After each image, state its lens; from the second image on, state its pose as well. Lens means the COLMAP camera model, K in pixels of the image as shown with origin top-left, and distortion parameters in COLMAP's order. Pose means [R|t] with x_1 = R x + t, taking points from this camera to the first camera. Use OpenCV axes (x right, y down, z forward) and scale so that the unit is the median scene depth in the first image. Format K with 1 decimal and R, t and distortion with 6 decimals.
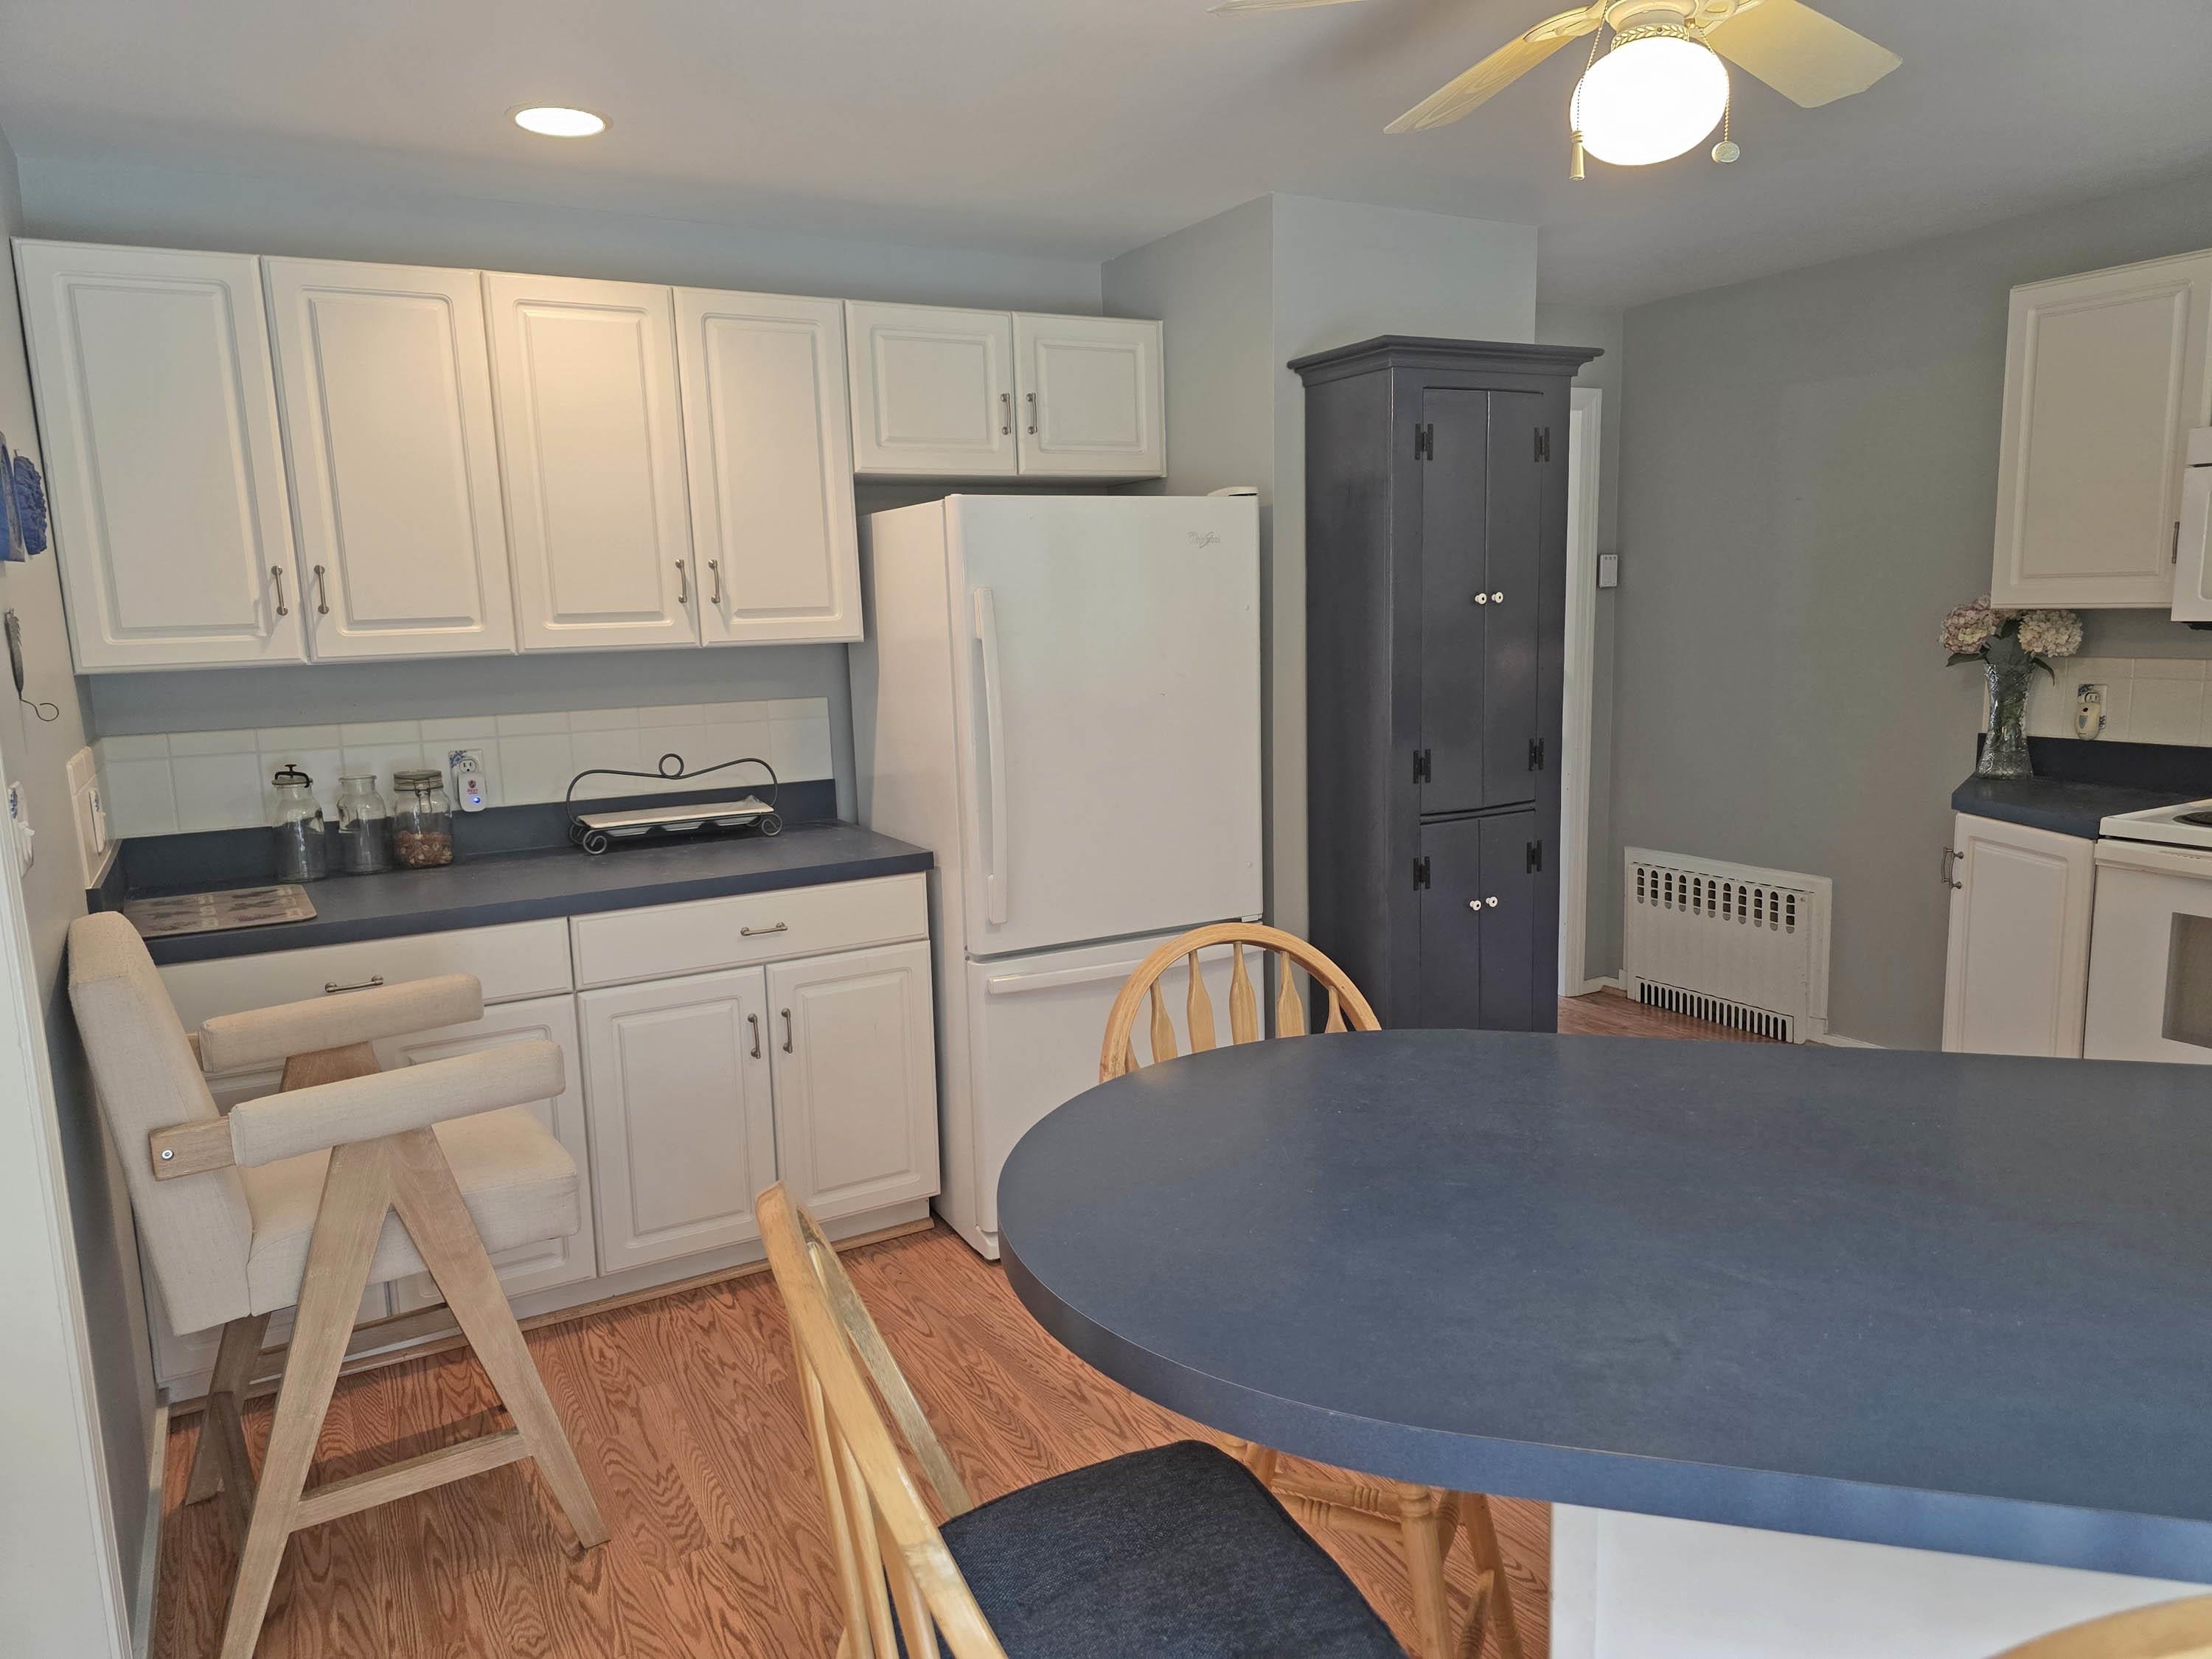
lens RADIAL K [[1481.7, 0, 1099.7], [0, 1481.7, 834.8], [0, 0, 1]] dist [0.072846, -0.083574]
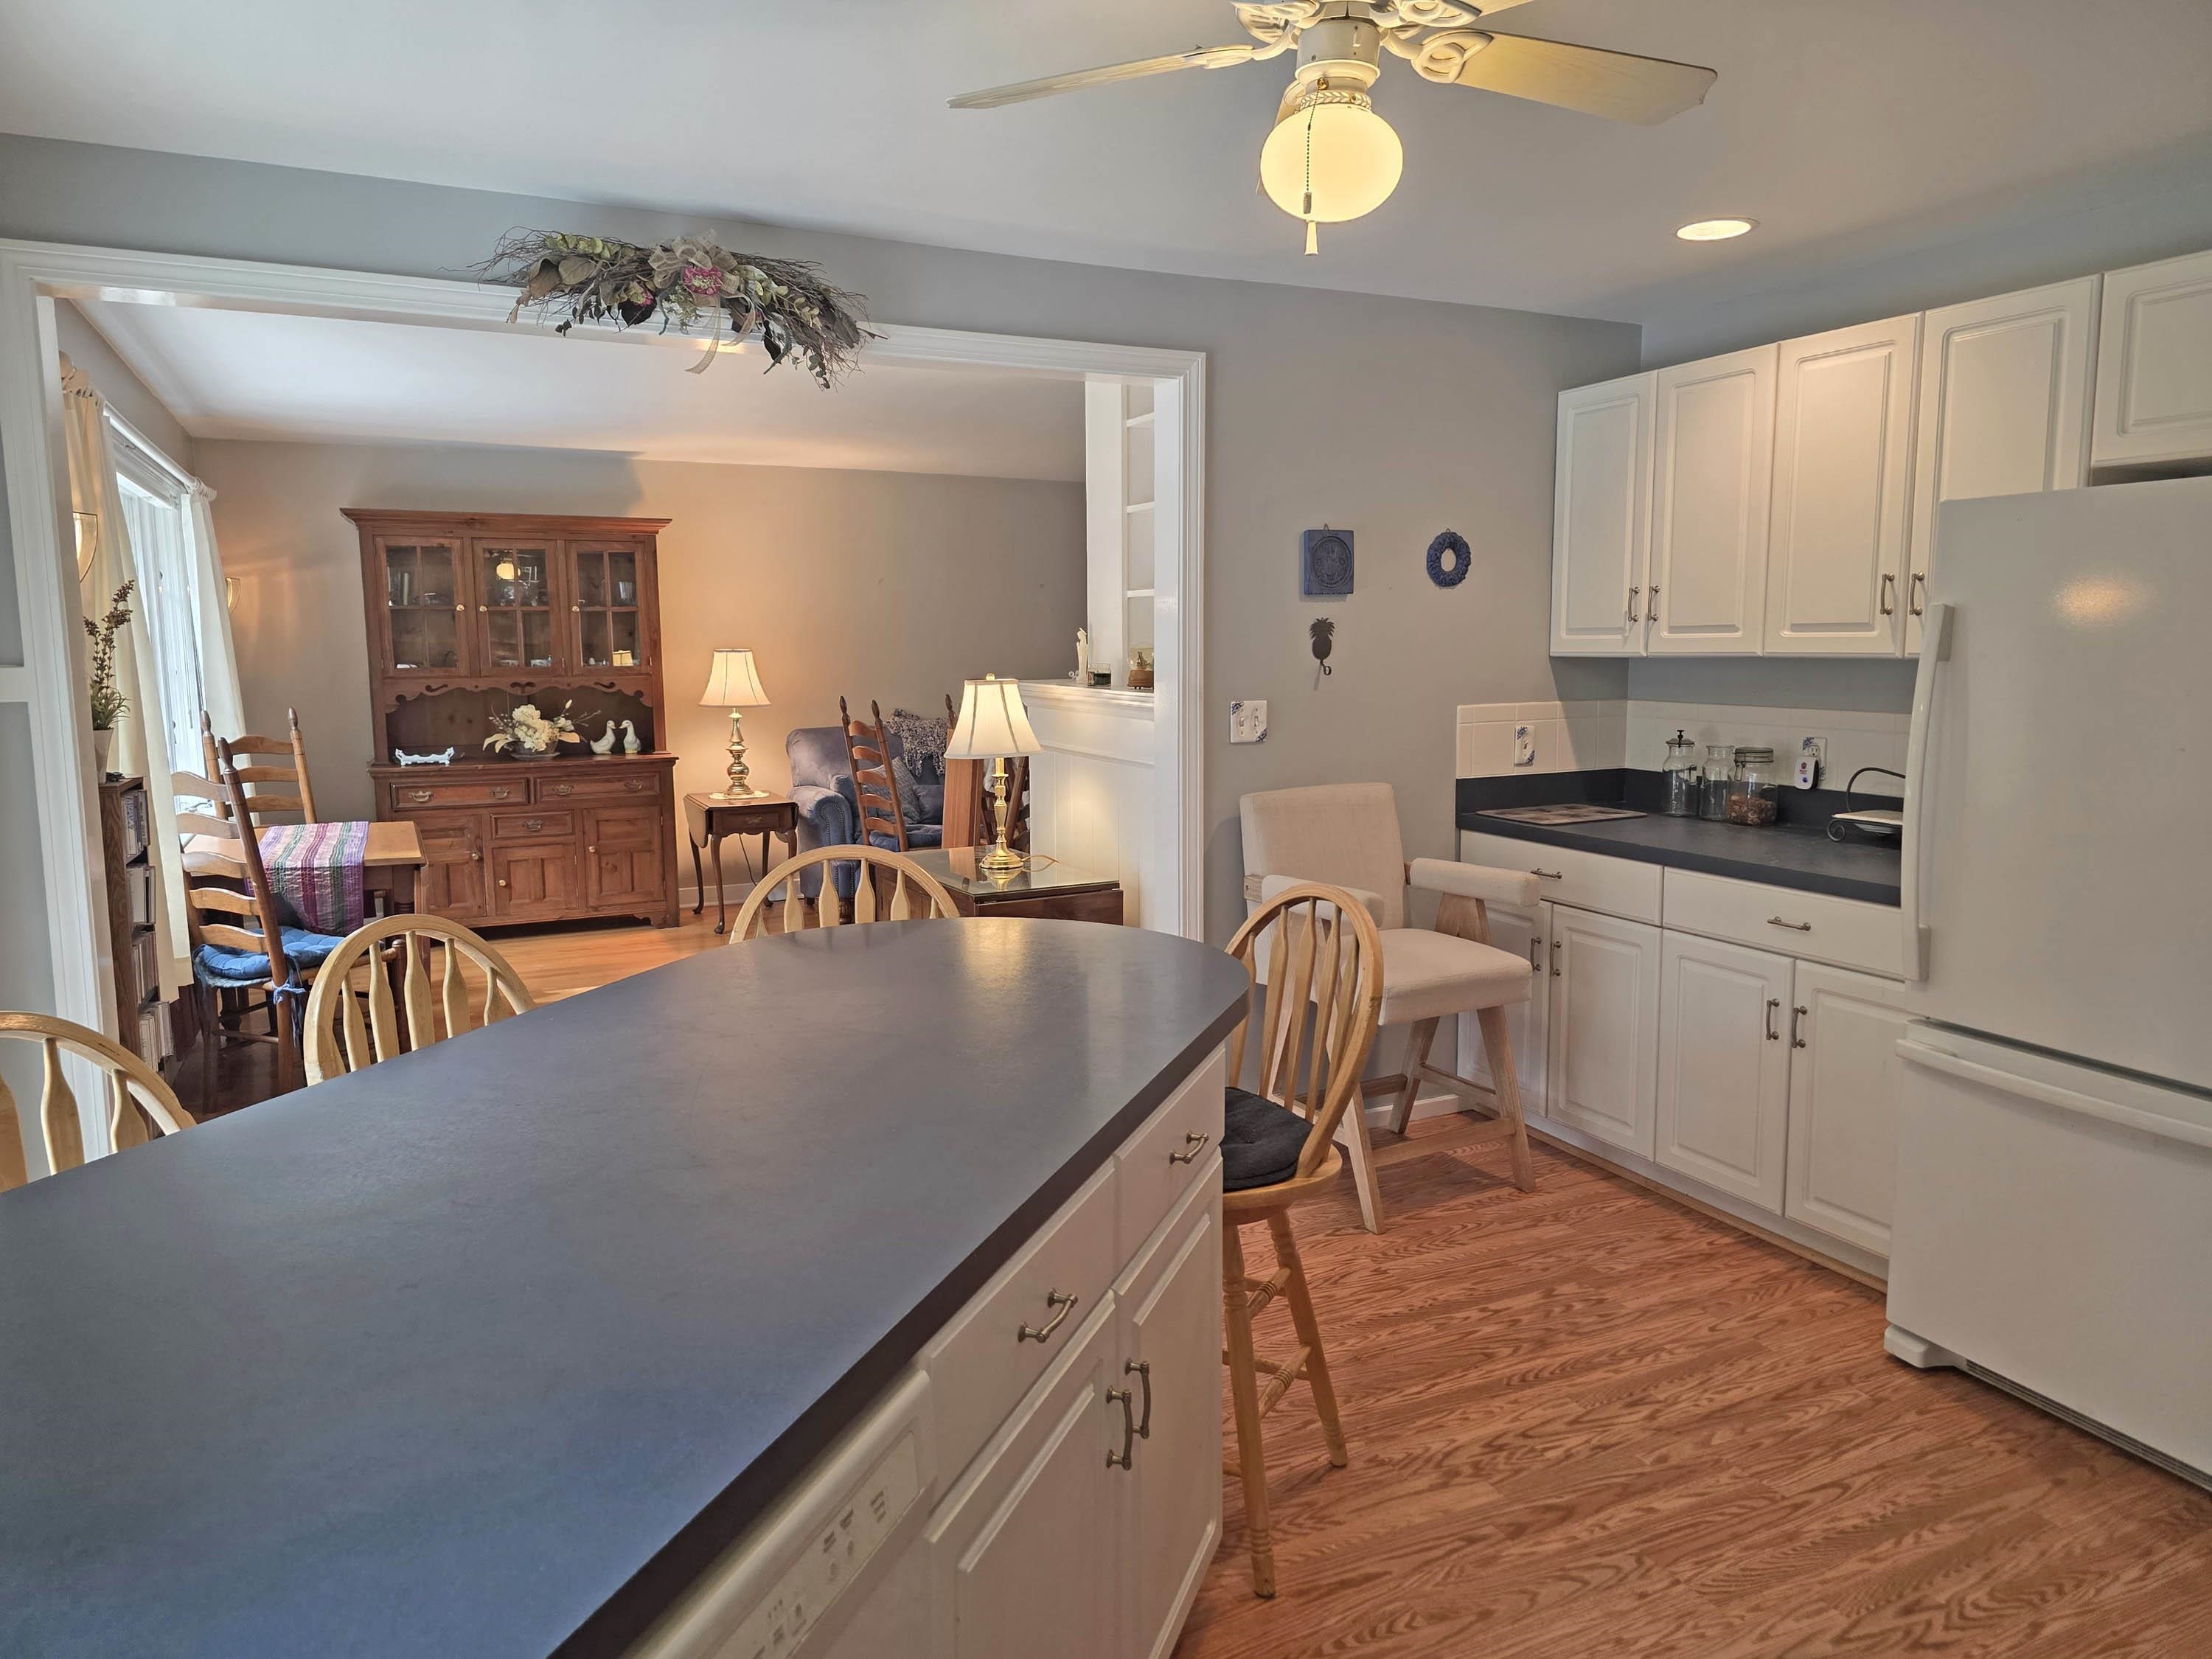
lens RADIAL K [[1545.3, 0, 1175.0], [0, 1545.3, 818.9], [0, 0, 1]] dist [0.107976, -0.106052]
pose [[-0.045894, 0.146394, -0.988161, 0.906777], [-0.155486, 0.976100, 0.151829, -0.112932], [0.986771, 0.160614, -0.022035, 0.592321]]
